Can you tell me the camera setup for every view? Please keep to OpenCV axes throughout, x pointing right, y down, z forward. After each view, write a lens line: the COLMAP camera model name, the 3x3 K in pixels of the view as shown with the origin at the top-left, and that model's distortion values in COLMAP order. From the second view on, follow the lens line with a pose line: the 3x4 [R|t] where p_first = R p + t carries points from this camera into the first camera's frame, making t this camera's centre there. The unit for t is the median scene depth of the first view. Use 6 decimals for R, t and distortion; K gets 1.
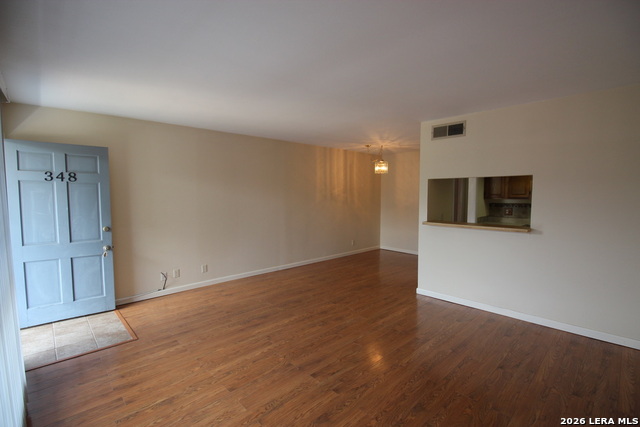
lens RADIAL K [[297.0, 0, 325.2], [0, 297.0, 215.9], [0, 0, 1]] dist [0.002188, -0.014059]
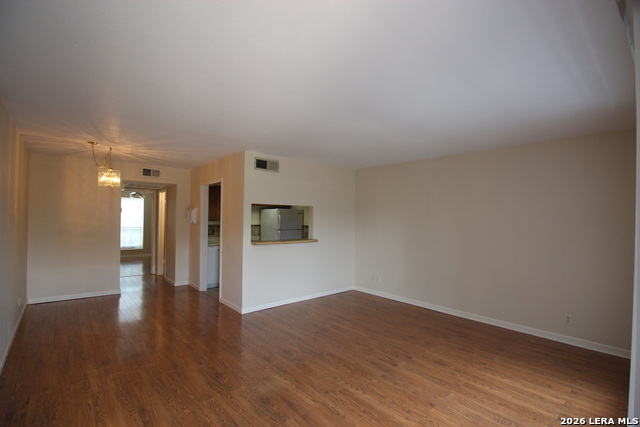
lens RADIAL K [[297.0, 0, 325.2], [0, 297.0, 215.9], [0, 0, 1]] dist [0.002188, -0.014059]
pose [[0.042816, 0.010311, 0.999030, -0.874332], [0.062693, 0.997948, -0.012987, -0.056363], [-0.997114, 0.063188, 0.042081, 0.816189]]
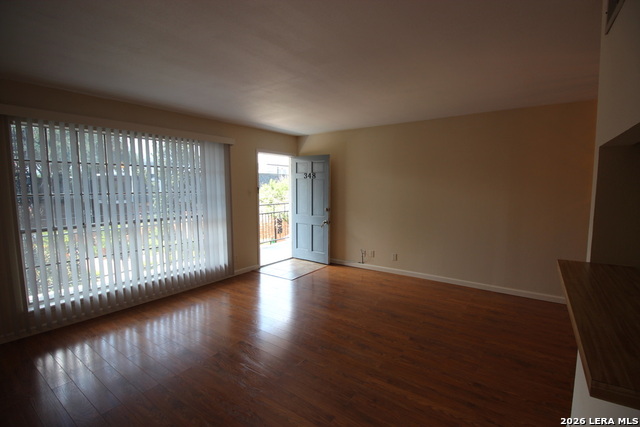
lens RADIAL K [[297.0, 0, 325.2], [0, 297.0, 215.9], [0, 0, 1]] dist [0.002188, -0.014059]
pose [[0.189324, 0.100330, -0.976776, 0.758271], [-0.074199, 0.993384, 0.087654, -0.057252], [0.979107, 0.055881, 0.195516, 0.725973]]
